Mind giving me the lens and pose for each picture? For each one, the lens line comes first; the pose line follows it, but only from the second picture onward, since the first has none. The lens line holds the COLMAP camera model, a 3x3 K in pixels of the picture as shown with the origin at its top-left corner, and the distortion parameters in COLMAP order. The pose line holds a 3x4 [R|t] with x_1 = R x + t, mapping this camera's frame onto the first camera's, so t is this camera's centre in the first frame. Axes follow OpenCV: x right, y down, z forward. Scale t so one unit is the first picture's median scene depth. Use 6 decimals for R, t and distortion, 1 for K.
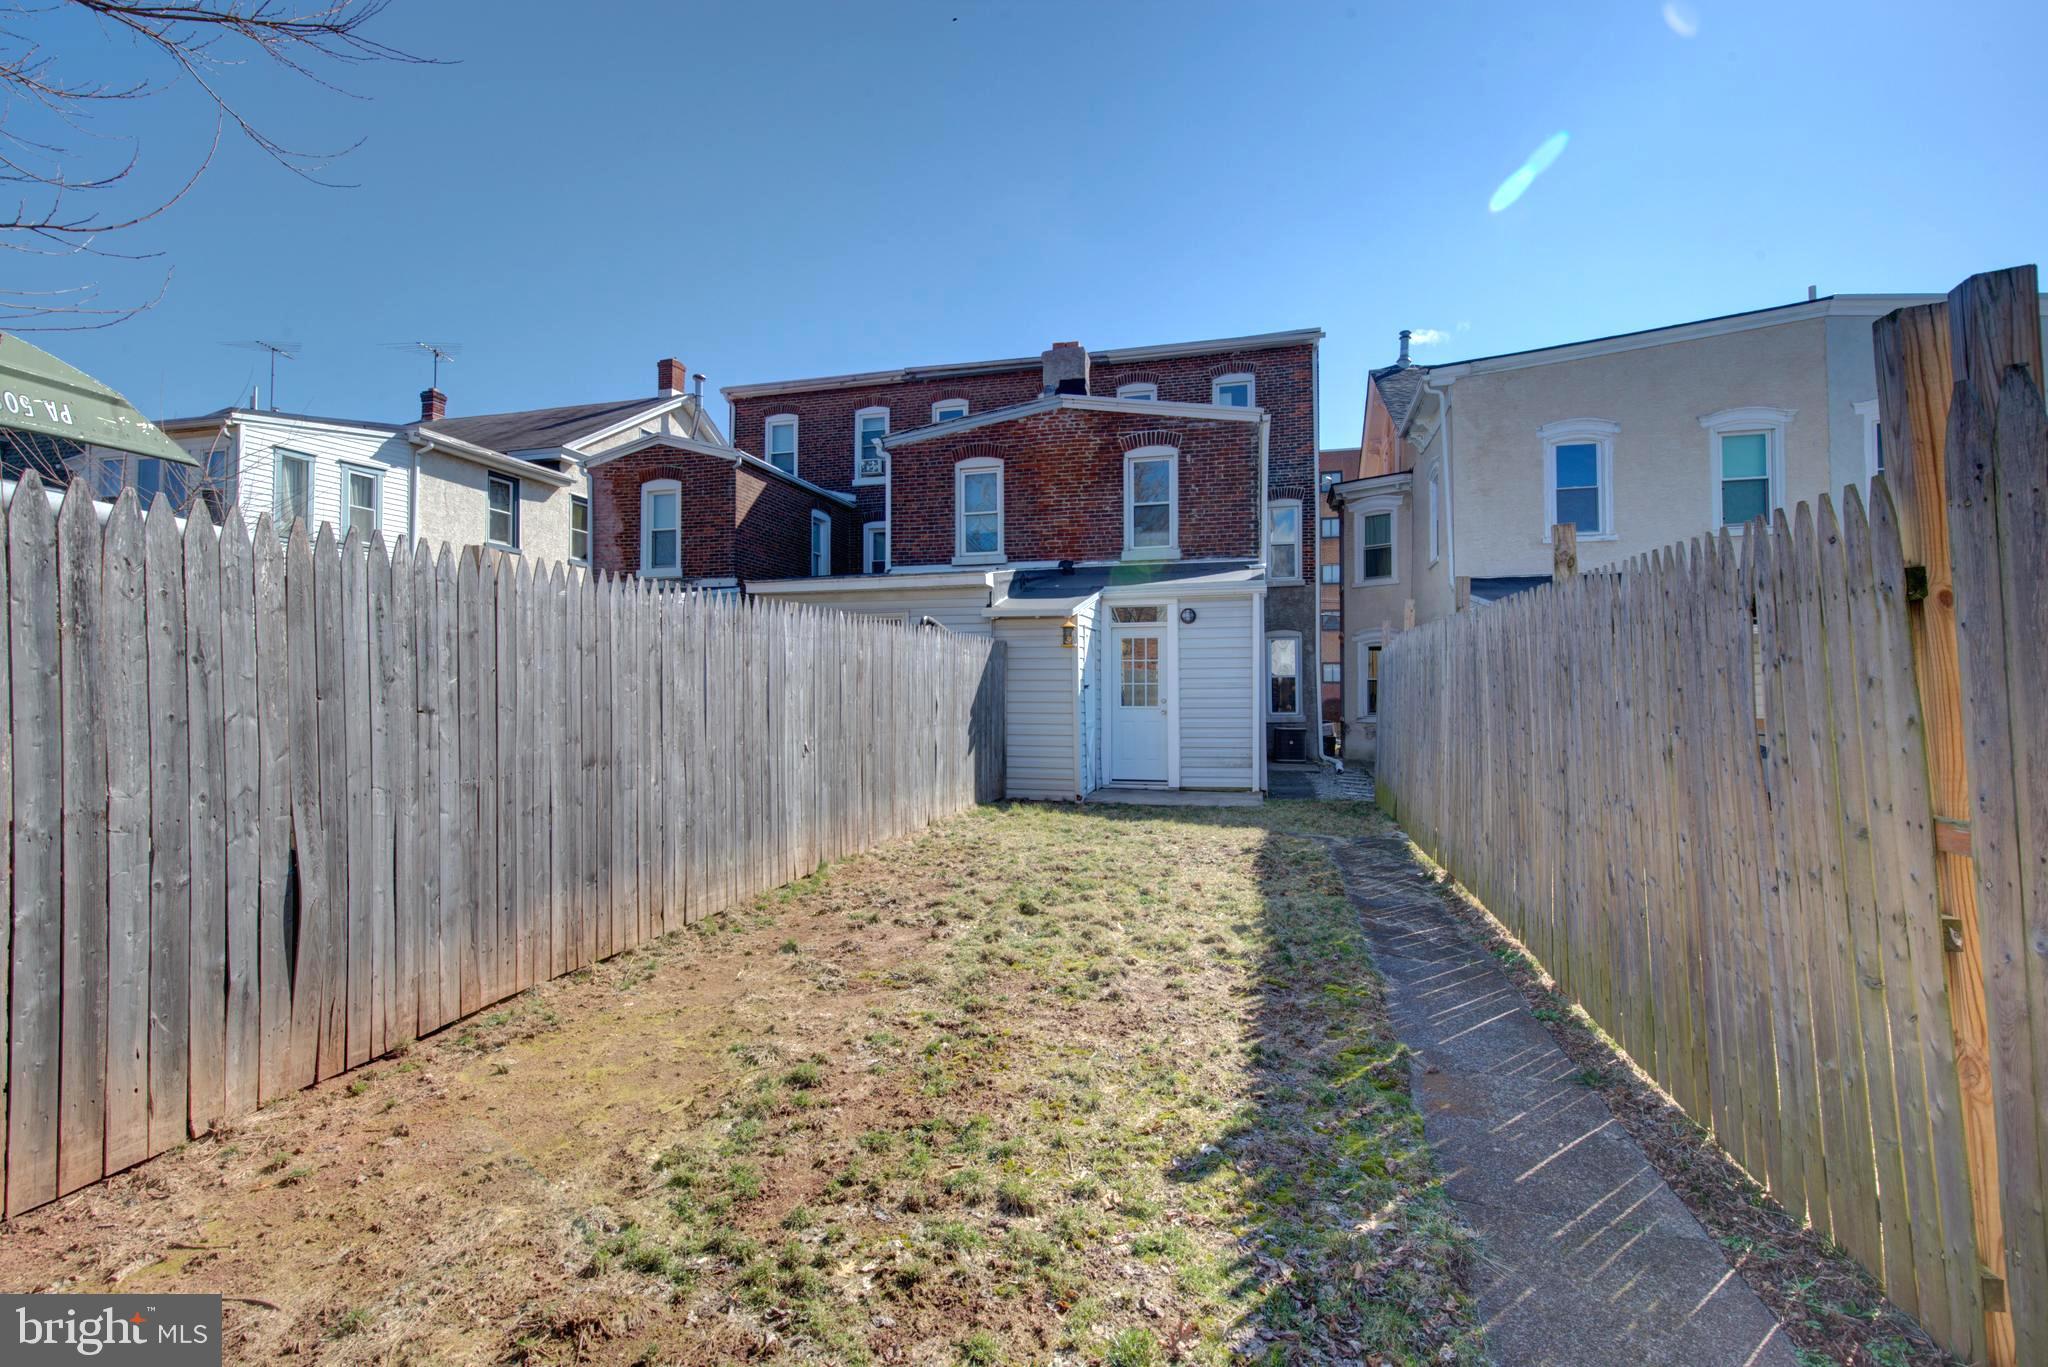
lens RADIAL K [[919.0, 0, 1036.6], [0, 919.0, 684.0], [0, 0, 1]] dist [-0.002356, 0.001318]
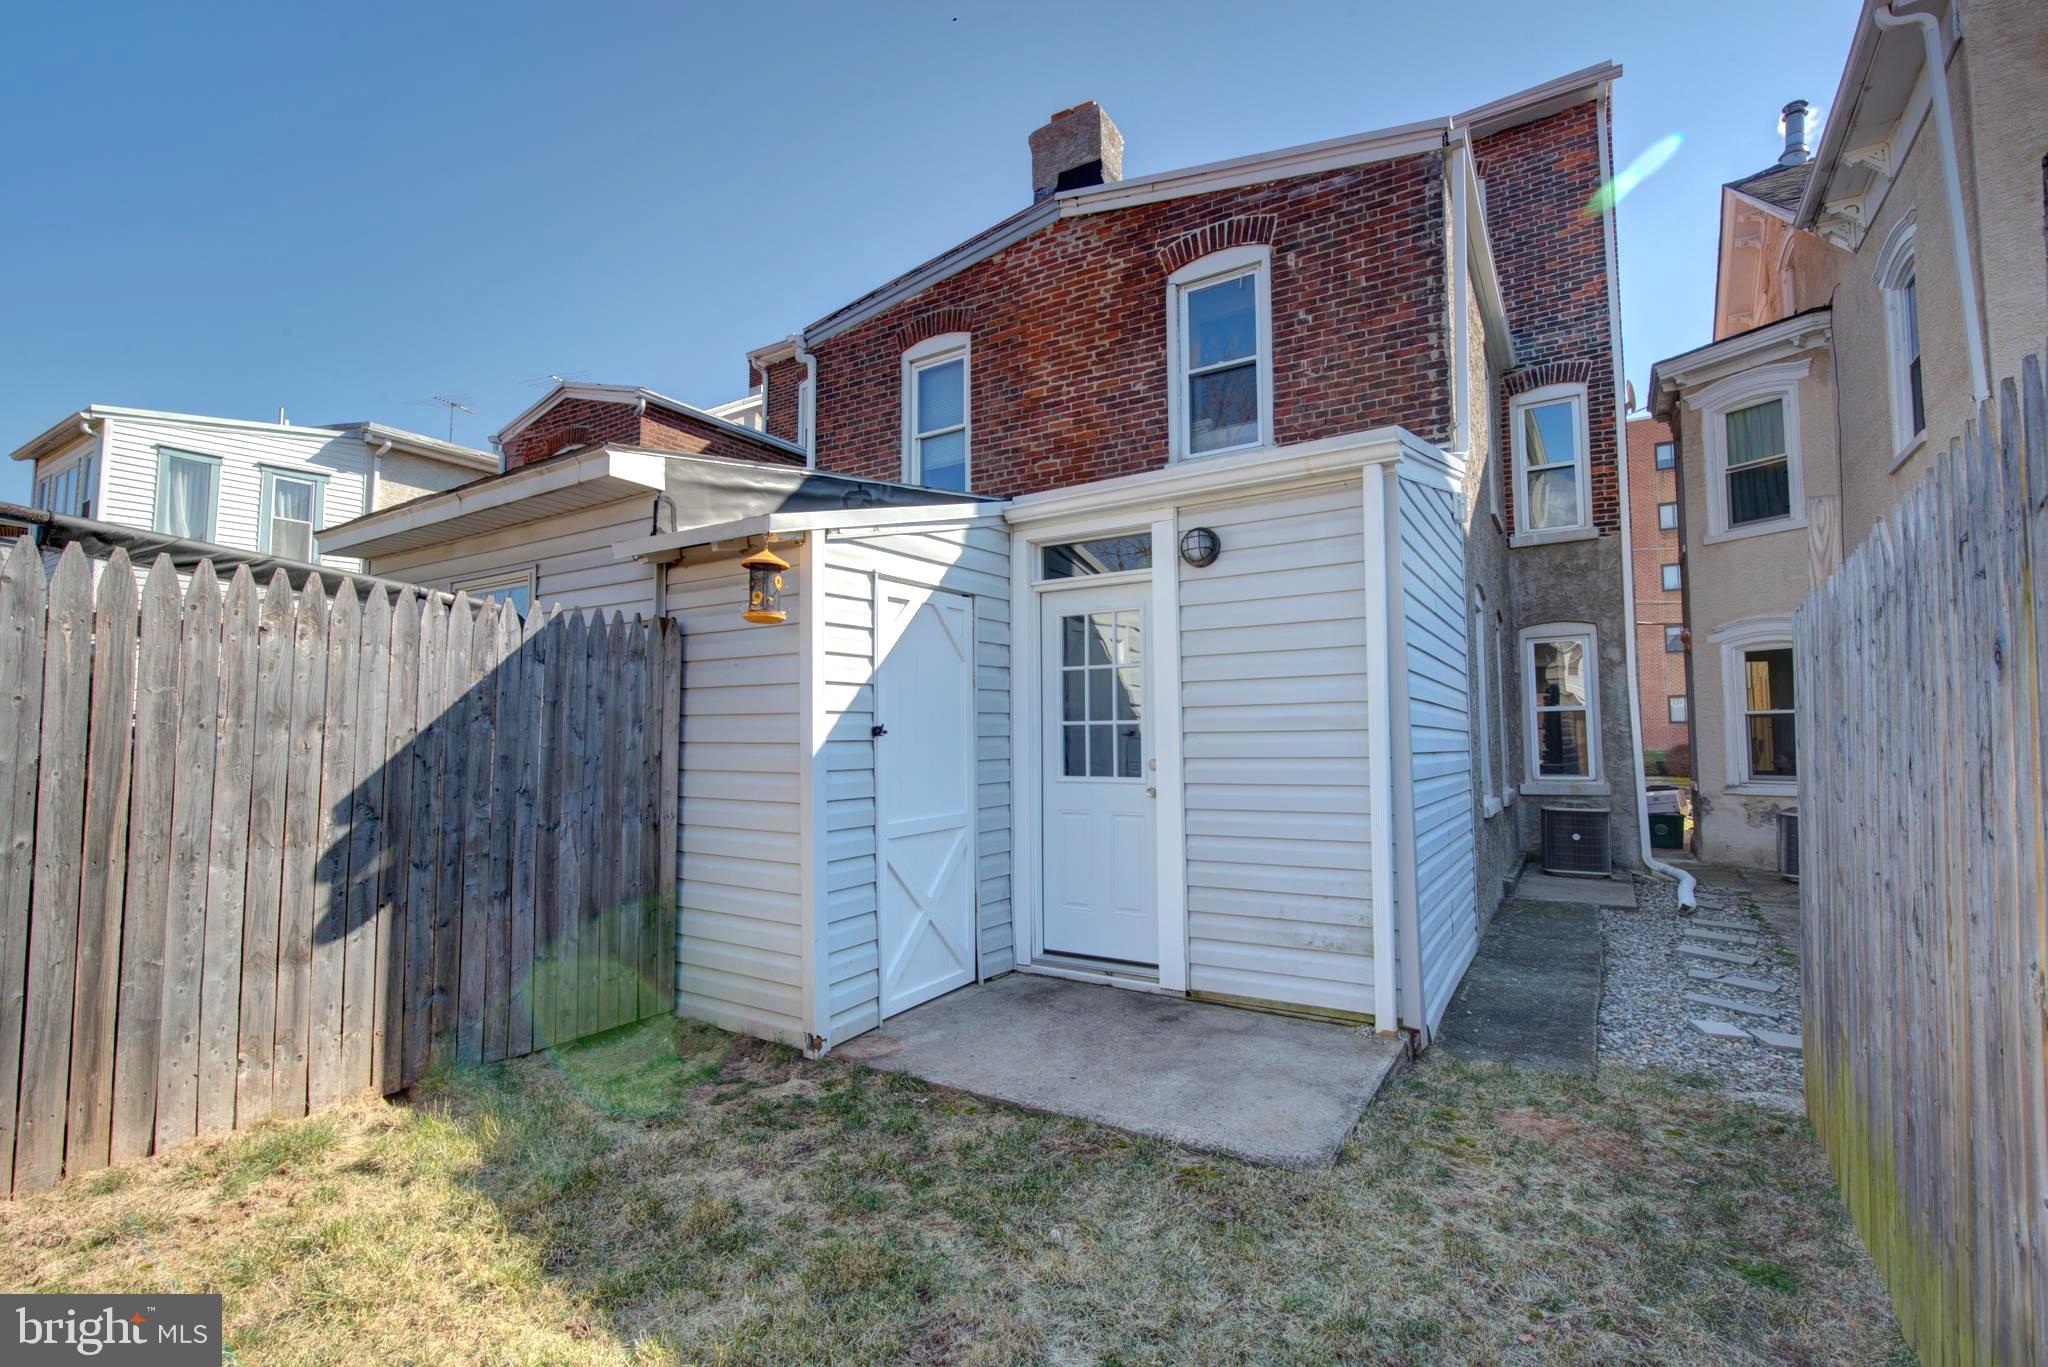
lens RADIAL K [[919.0, 0, 1036.6], [0, 919.0, 684.0], [0, 0, 1]] dist [-0.002356, 0.001318]
pose [[0.952606, -0.022635, -0.303362, 0.168227], [0.007457, 0.998666, -0.051097, 0.002755], [0.304114, 0.046413, 0.951504, 0.474490]]
